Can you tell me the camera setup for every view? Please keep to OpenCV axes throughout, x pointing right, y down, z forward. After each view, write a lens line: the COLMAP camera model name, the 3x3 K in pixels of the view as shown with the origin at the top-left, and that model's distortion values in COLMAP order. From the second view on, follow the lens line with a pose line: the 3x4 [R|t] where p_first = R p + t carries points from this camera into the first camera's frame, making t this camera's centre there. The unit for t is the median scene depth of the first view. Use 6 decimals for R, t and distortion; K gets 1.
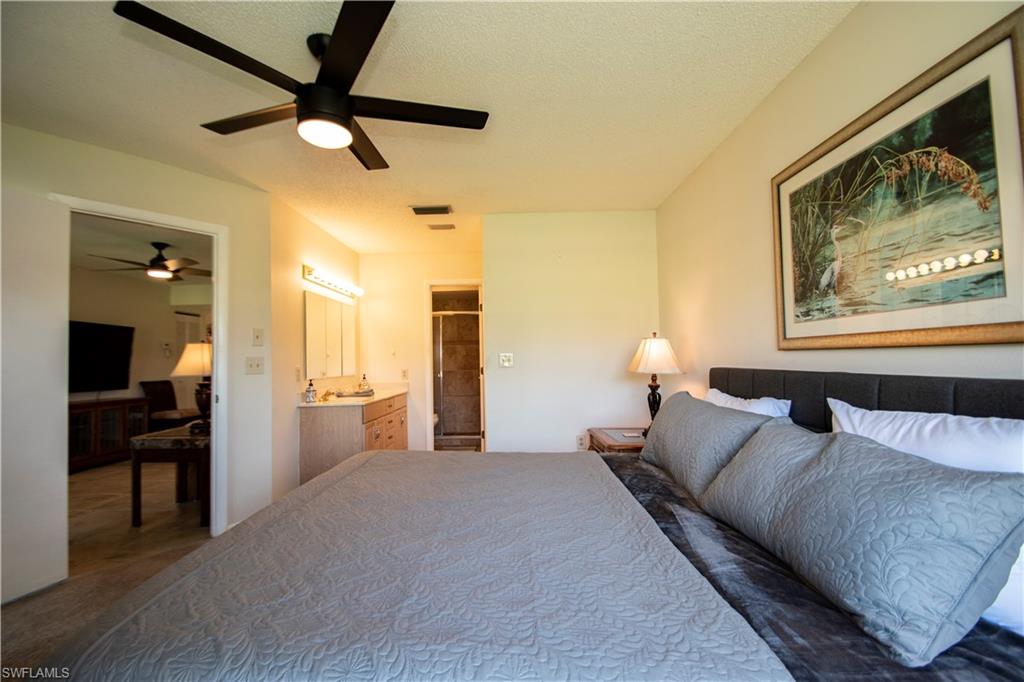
lens RADIAL K [[448.4, 0, 507.7], [0, 448.4, 343.3], [0, 0, 1]] dist [-0.001060, -0.000311]
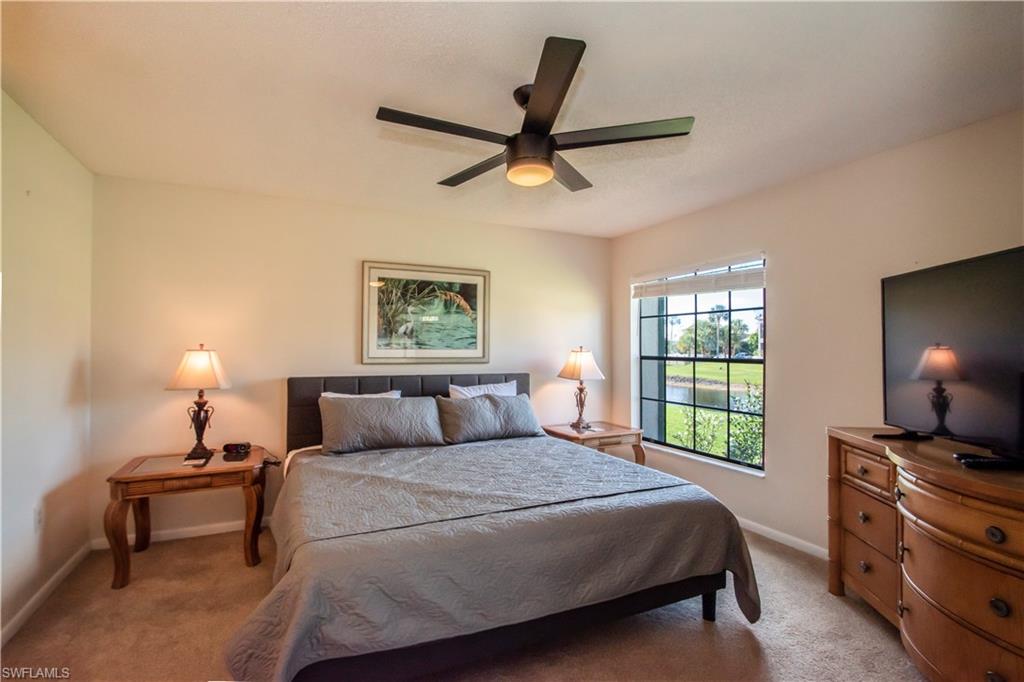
lens RADIAL K [[471.8, 0, 510.9], [0, 471.8, 350.0], [0, 0, 1]] dist [-0.000413, -0.000048]
pose [[-0.433240, 0.018457, 0.901090, -1.478748], [-0.023197, 0.999231, -0.031620, 0.006258], [-0.900980, -0.034602, -0.432478, 1.517804]]
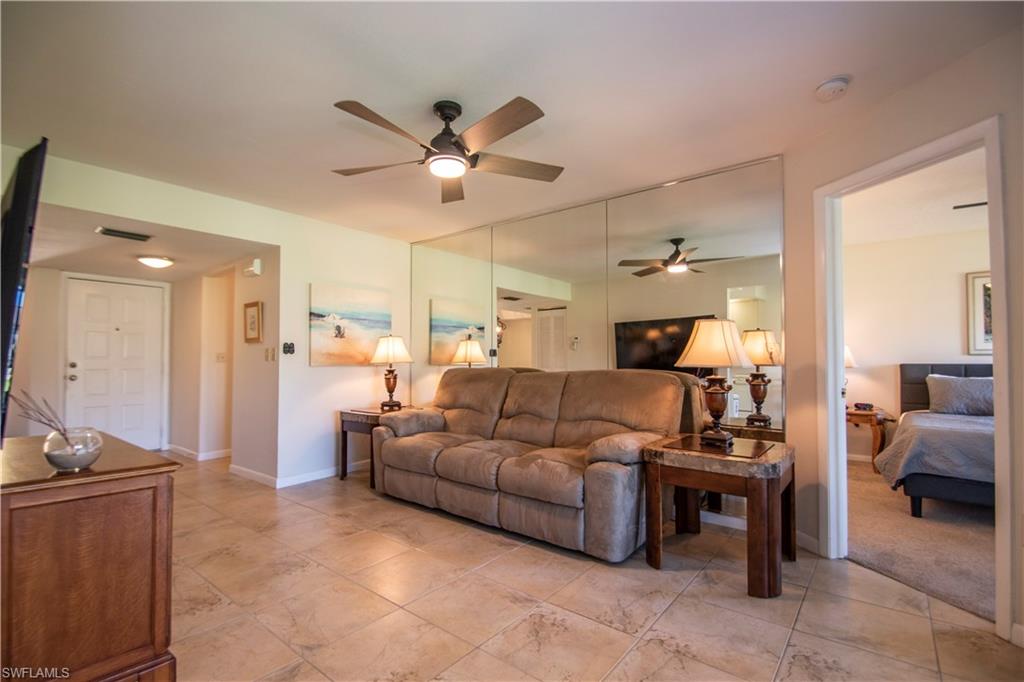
lens RADIAL K [[471.8, 0, 510.9], [0, 471.8, 350.0], [0, 0, 1]] dist [-0.000413, -0.000048]
pose [[0.624474, 0.039546, 0.780043, -3.002835], [-0.037137, 0.999091, -0.020920, 0.145076], [-0.780162, -0.015904, 0.625375, 1.554226]]
